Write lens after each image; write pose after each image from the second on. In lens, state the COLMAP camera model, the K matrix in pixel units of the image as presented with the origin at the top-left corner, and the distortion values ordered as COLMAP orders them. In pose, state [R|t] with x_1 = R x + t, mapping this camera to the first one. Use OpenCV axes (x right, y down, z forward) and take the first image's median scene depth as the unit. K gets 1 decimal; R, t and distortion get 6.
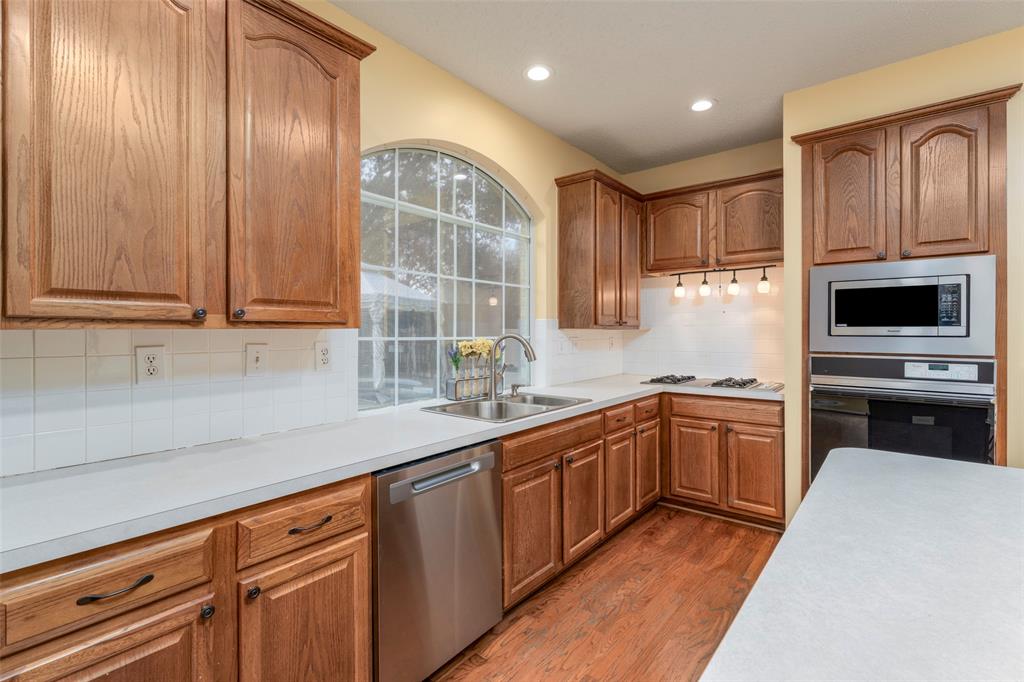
lens RADIAL K [[465.2, 0, 514.8], [0, 465.2, 331.7], [0, 0, 1]] dist [-0.001593, -0.000142]
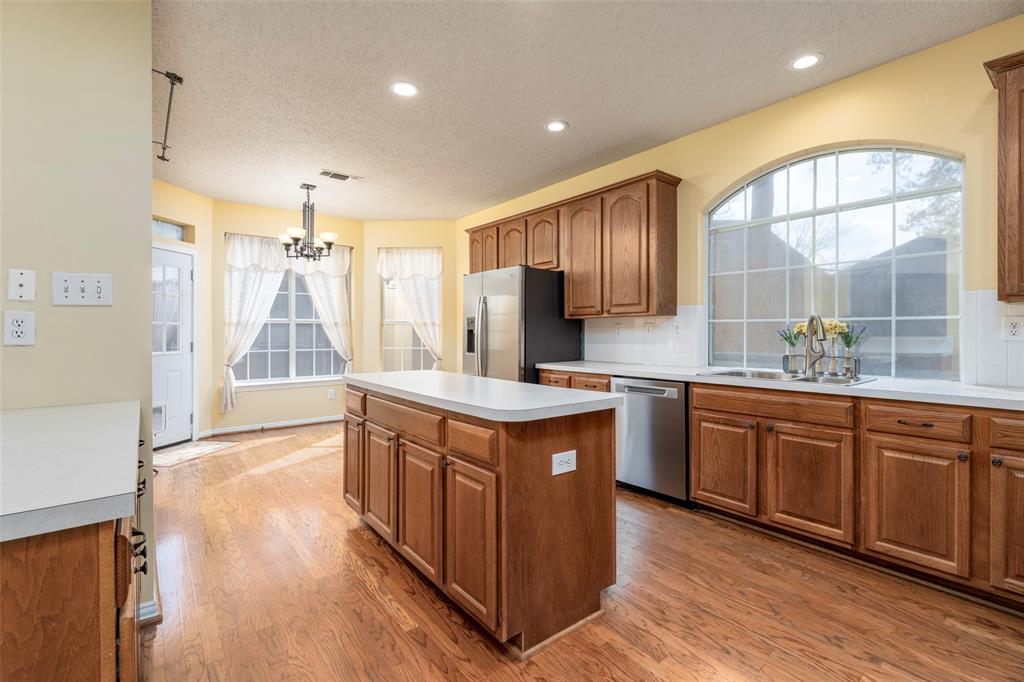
lens RADIAL K [[465.2, 0, 514.8], [0, 465.2, 331.7], [0, 0, 1]] dist [-0.001593, -0.000142]
pose [[-0.224159, 0.001704, -0.974551, 1.165758], [0.002147, 0.999997, 0.001254, 0.041844], [0.974550, -0.001812, -0.224162, 0.580266]]
